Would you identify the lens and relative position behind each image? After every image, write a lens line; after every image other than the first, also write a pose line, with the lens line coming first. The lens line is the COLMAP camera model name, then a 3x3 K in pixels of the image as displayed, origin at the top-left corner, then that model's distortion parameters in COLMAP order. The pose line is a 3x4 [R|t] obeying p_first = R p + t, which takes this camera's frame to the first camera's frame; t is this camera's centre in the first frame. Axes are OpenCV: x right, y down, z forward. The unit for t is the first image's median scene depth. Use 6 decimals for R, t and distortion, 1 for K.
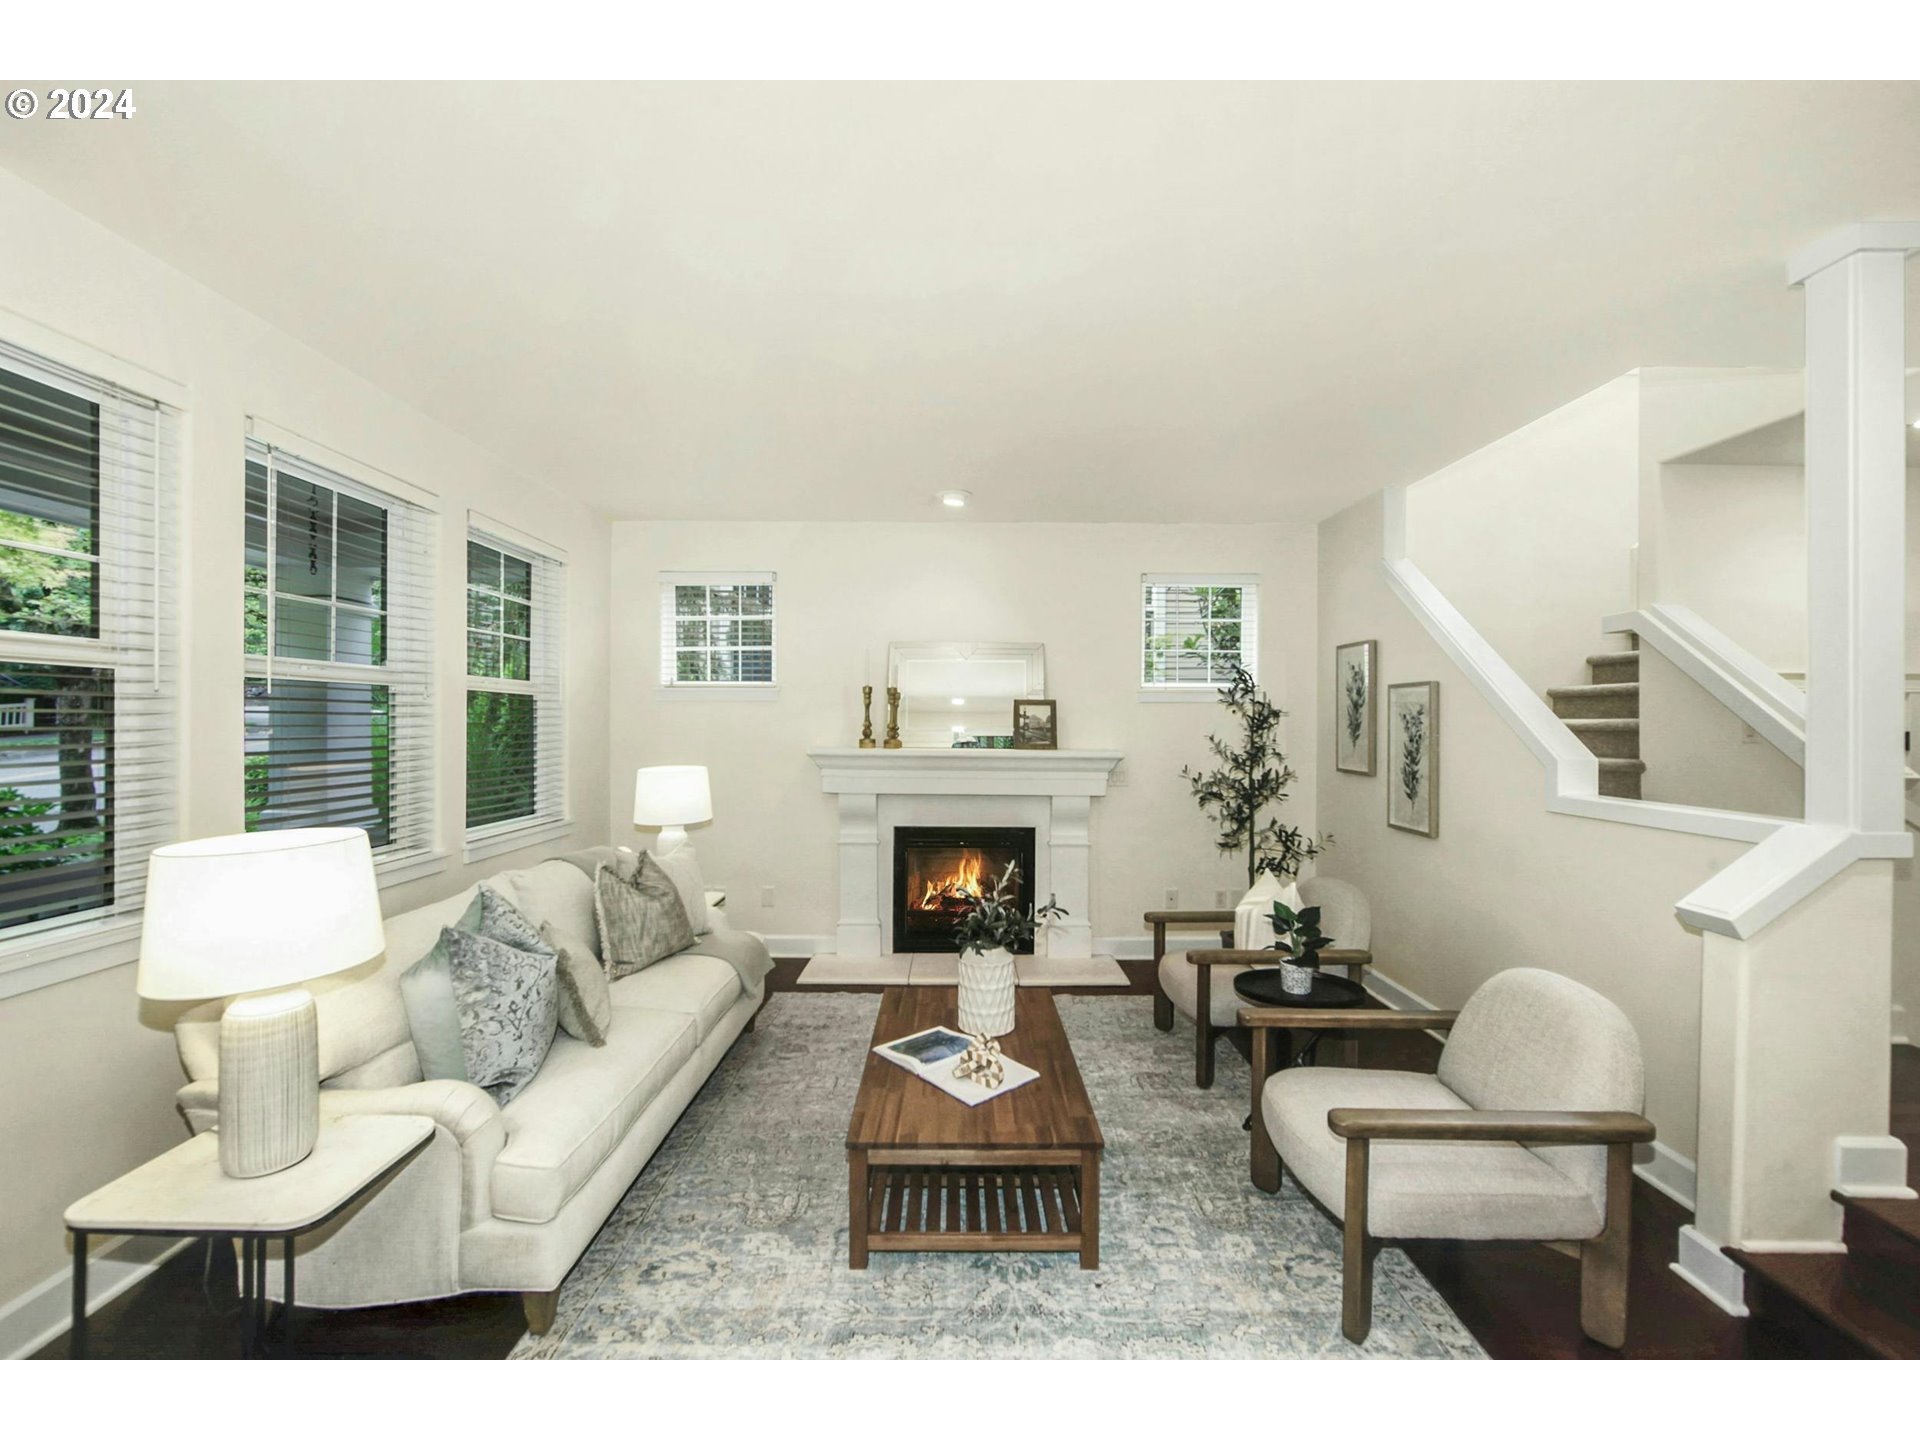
lens RADIAL K [[769.8, 0, 959.7], [0, 769.8, 720.7], [0, 0, 1]] dist [-0.003813, -0.000504]
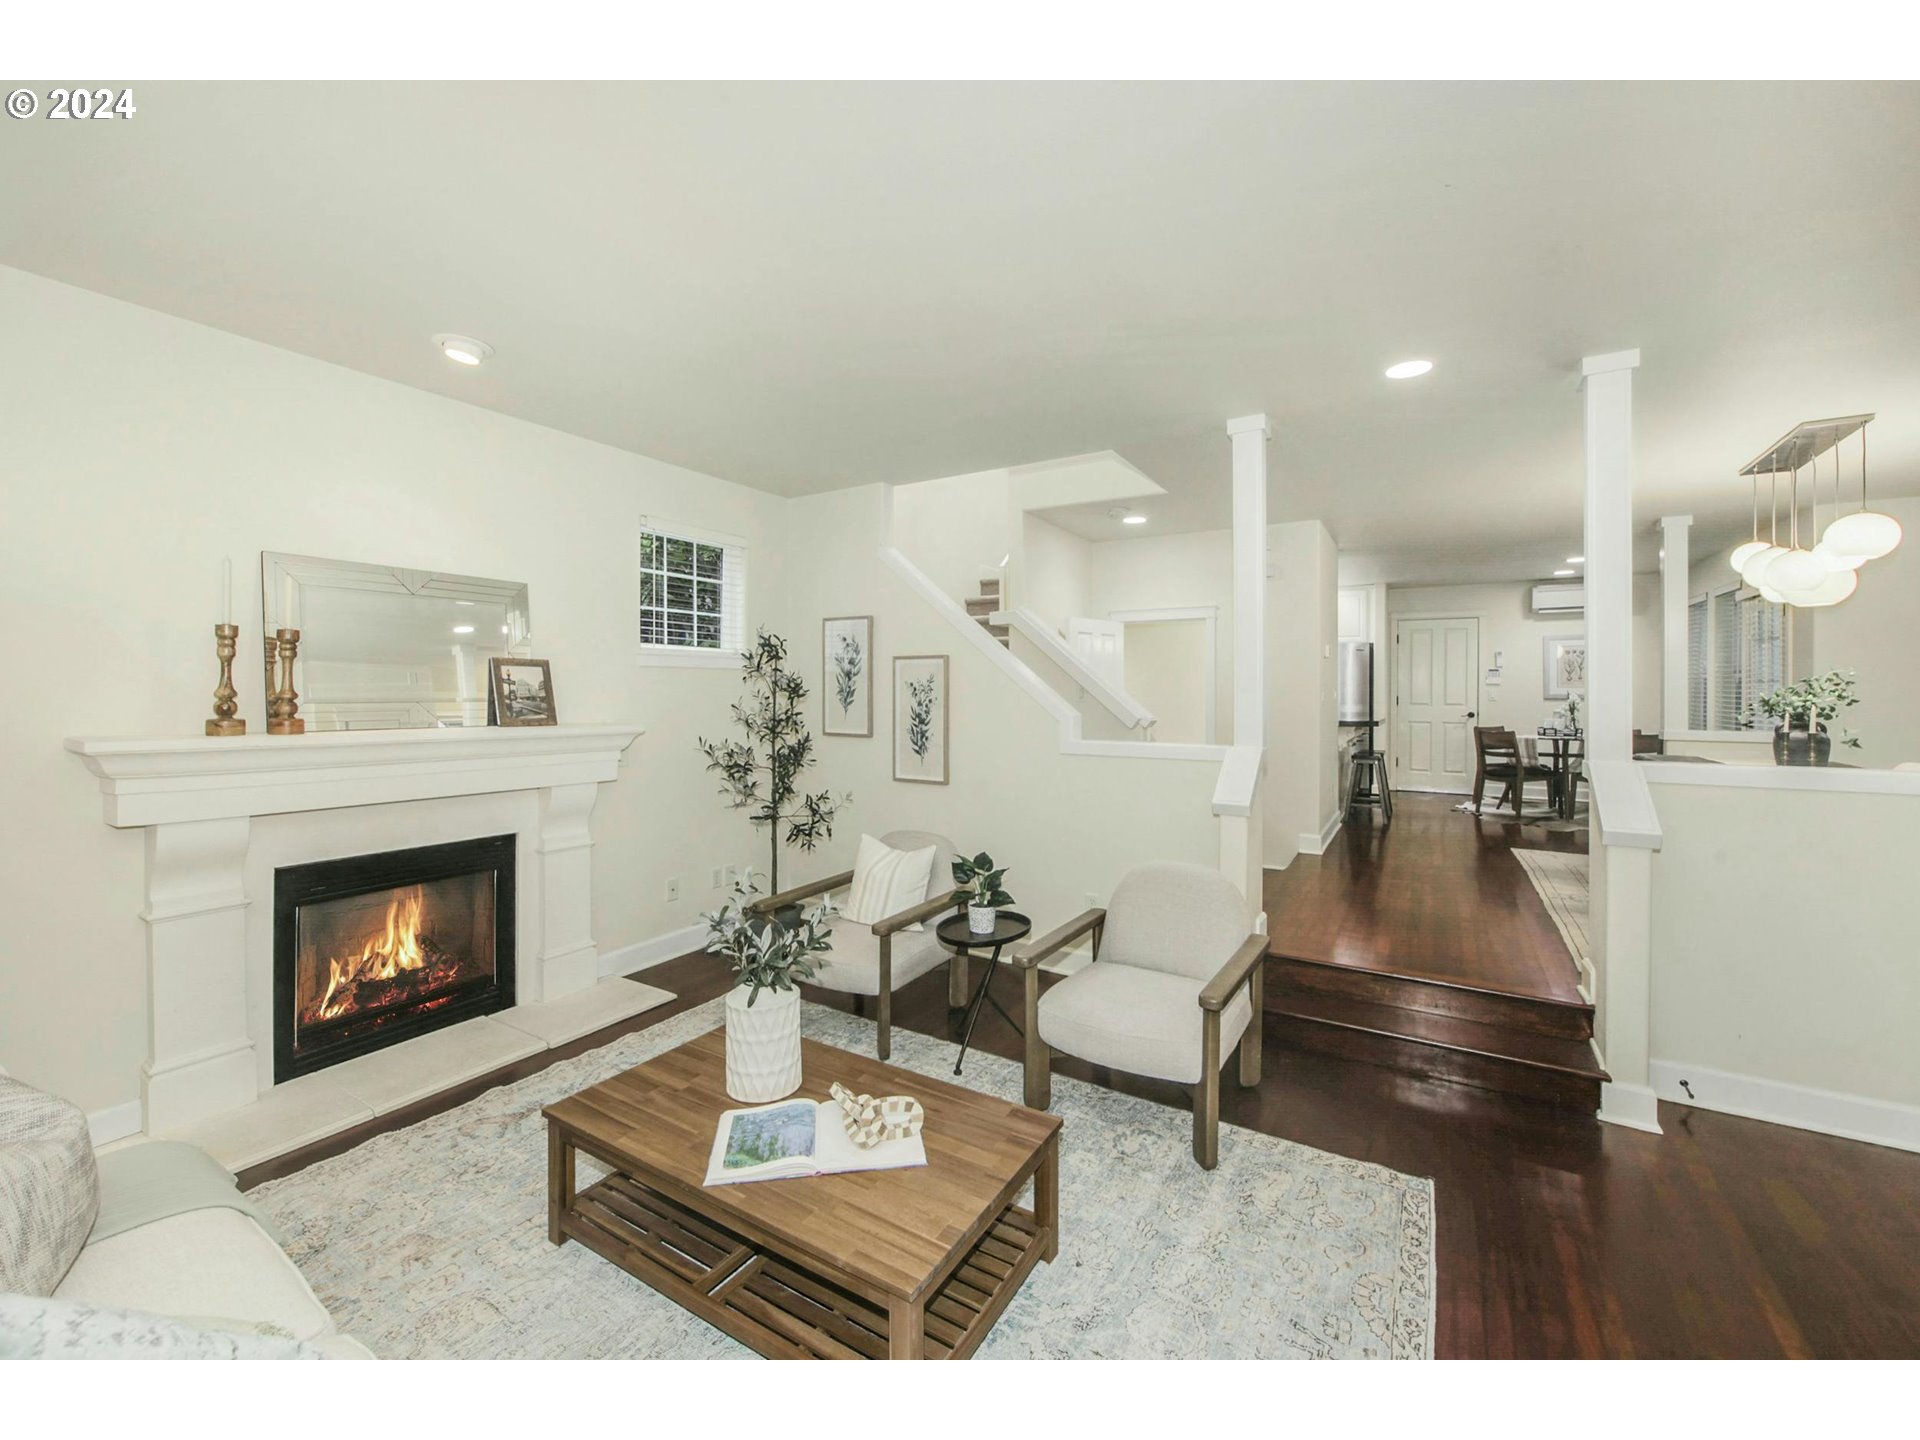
lens RADIAL K [[769.8, 0, 956.1], [0, 769.8, 696.9], [0, 0, 1]] dist [-0.003813, -0.000504]
pose [[0.530938, -0.008188, 0.847371, -0.348061], [0.000353, 0.999955, 0.009441, 0.002516], [-0.847411, -0.004713, 0.530917, 0.296858]]
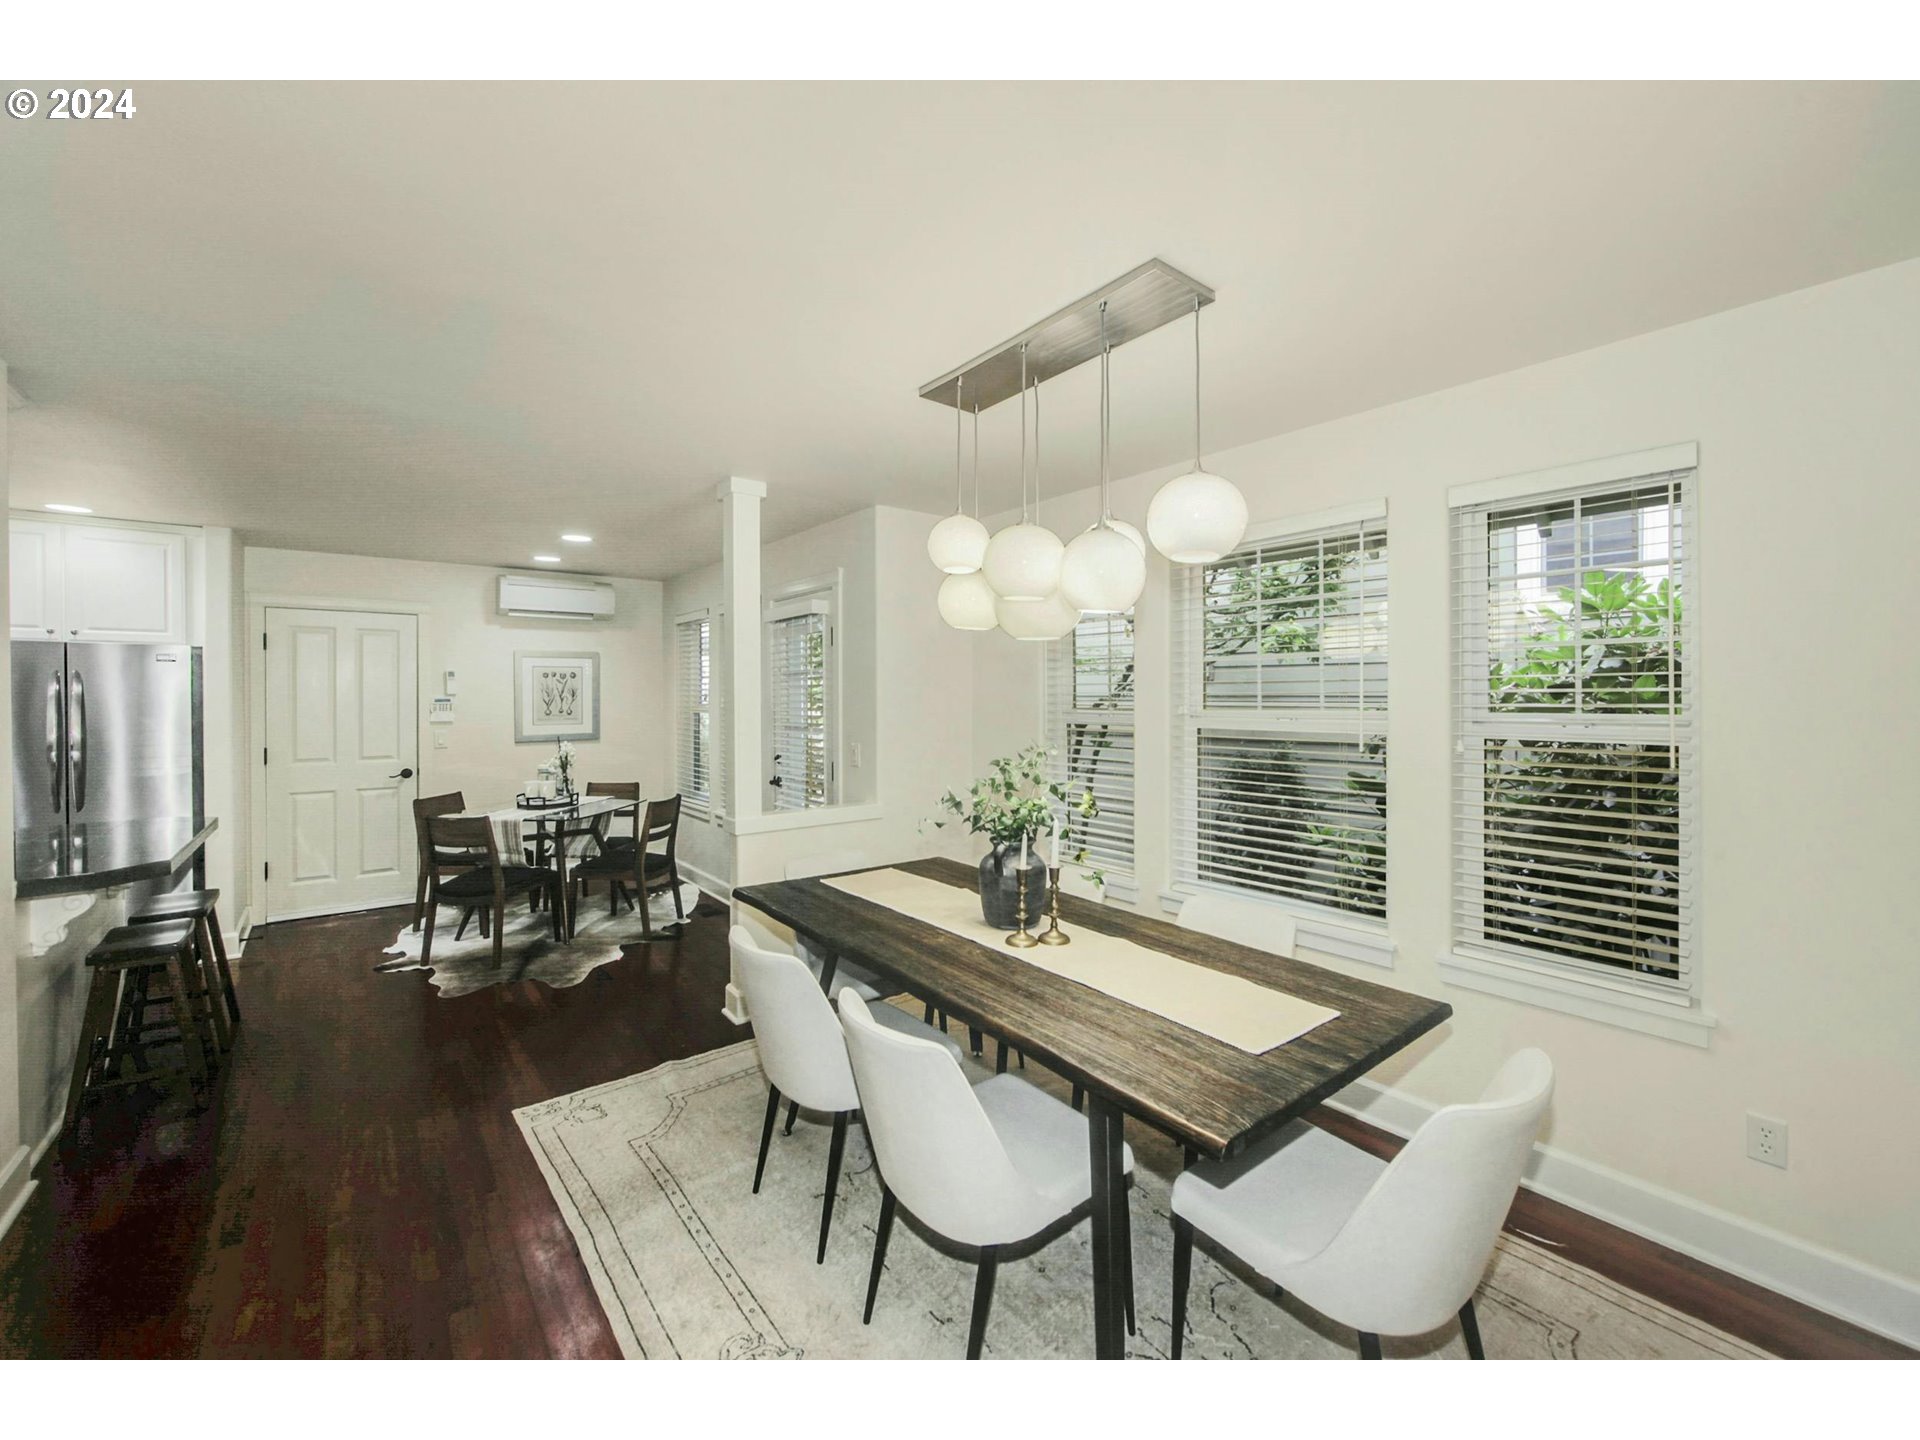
lens RADIAL K [[769.8, 0, 970.9], [0, 769.8, 705.9], [0, 0, 1]] dist [-0.003813, -0.000504]
pose [[-0.620085, -0.018718, 0.784311, 0.617861], [-0.003966, 0.999777, 0.020725, -0.071516], [-0.784524, 0.009740, -0.620022, 0.273385]]
